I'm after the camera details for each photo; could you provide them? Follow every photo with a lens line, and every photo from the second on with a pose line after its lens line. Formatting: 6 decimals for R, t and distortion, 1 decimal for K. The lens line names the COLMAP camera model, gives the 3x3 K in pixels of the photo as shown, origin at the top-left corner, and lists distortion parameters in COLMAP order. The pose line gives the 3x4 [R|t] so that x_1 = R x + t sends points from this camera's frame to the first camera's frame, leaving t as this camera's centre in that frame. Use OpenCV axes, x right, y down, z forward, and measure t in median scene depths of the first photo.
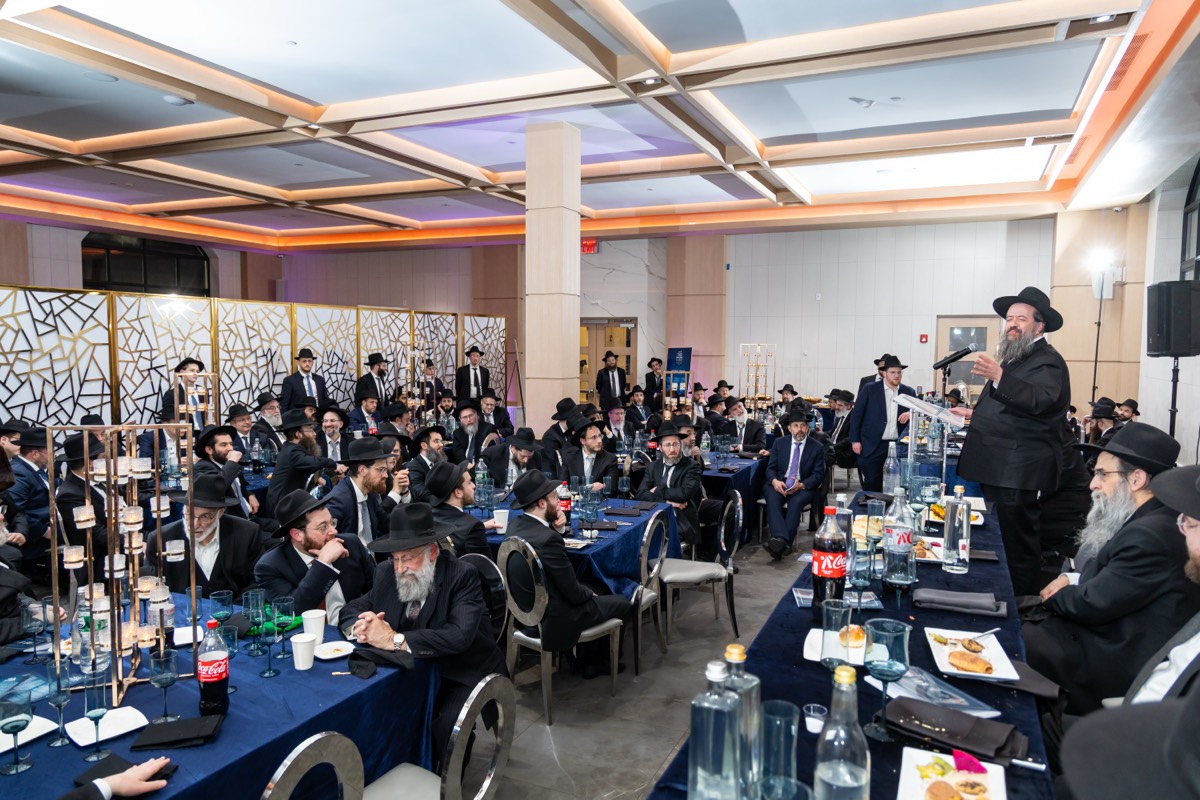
lens RADIAL K [[791.6, 0, 602.3], [0, 791.6, 397.1], [0, 0, 1]] dist [0.006529, -0.008876]
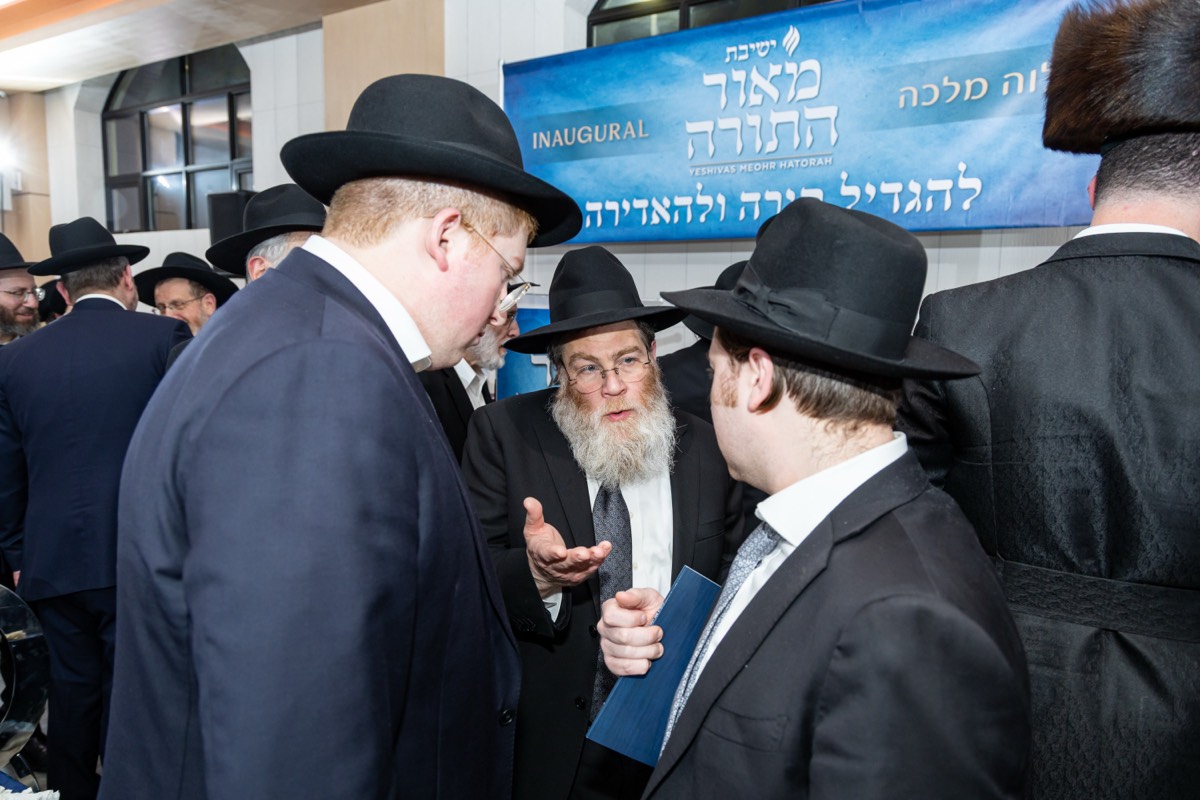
lens RADIAL K [[791.6, 0, 598.3], [0, 791.6, 399.2], [0, 0, 1]] dist [0.006529, -0.008876]
pose [[0.109771, -0.102959, 0.988610, -0.159242], [0.047401, 0.994031, 0.098260, 0.019967], [-0.992826, 0.036075, 0.113996, 0.702936]]
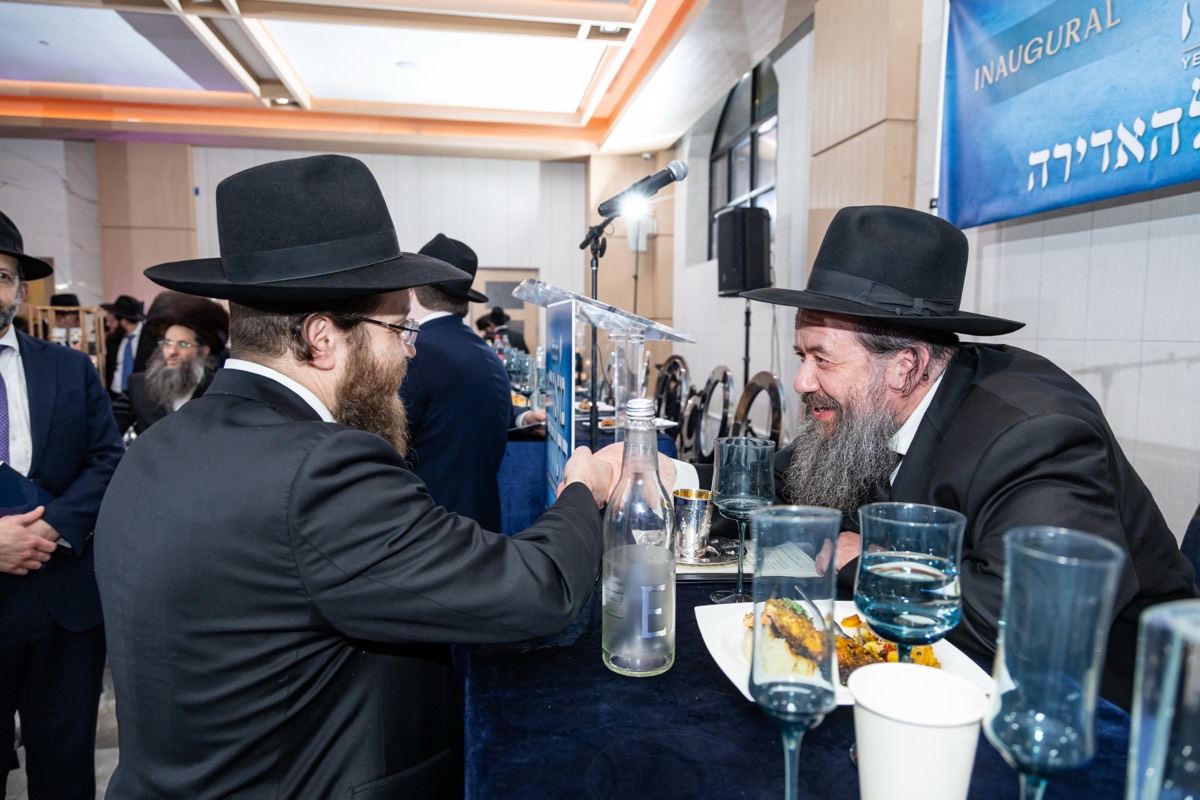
lens RADIAL K [[791.6, 0, 597.4], [0, 791.6, 402.4], [0, 0, 1]] dist [0.006529, -0.008876]
pose [[0.831726, -0.051274, 0.552813, 0.136902], [0.037591, 0.998642, 0.036069, 0.037149], [-0.553912, -0.009219, 0.832524, 0.502743]]
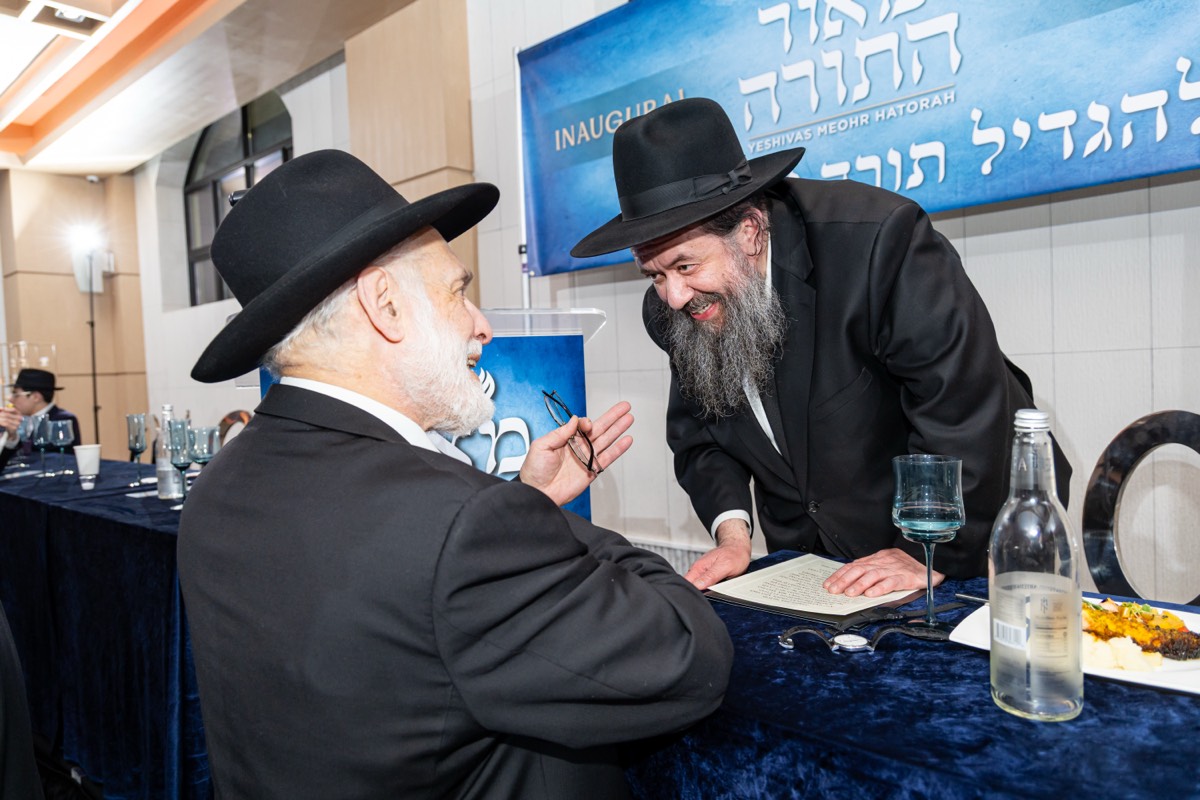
lens RADIAL K [[791.6, 0, 604.9], [0, 791.6, 402.3], [0, 0, 1]] dist [0.006529, -0.008876]
pose [[0.288509, -0.055956, 0.955841, 0.082080], [0.108597, 0.993761, 0.025397, 0.030789], [-0.951299, 0.096474, 0.292785, 0.643160]]
